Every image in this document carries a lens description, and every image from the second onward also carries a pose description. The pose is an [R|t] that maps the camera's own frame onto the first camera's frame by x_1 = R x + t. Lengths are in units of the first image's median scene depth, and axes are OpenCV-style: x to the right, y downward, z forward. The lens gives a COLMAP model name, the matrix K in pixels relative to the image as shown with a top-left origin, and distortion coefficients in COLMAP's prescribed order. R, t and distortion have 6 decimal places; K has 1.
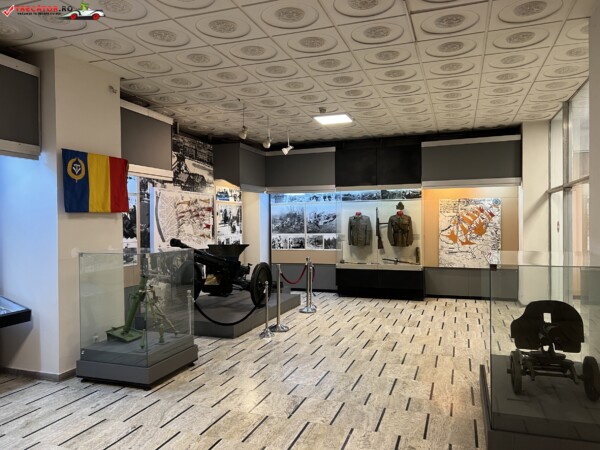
lens RADIAL K [[451.8, 0, 303.0], [0, 451.8, 224.2], [0, 0, 1]] dist [0.015579, -0.023587]
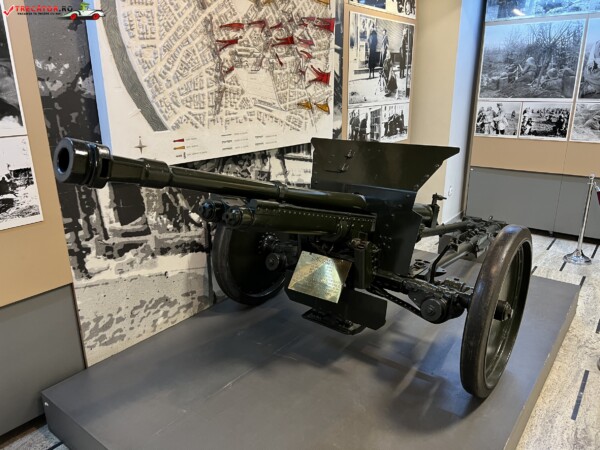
lens RADIAL K [[451.8, 0, 304.6], [0, 451.8, 228.3], [0, 0, 1]] dist [0.015579, -0.023587]
pose [[0.951874, 0.093853, -0.291765, -0.023853], [0.000494, 0.951490, 0.307681, 0.001803], [0.306488, -0.293017, 0.905652, 0.139775]]
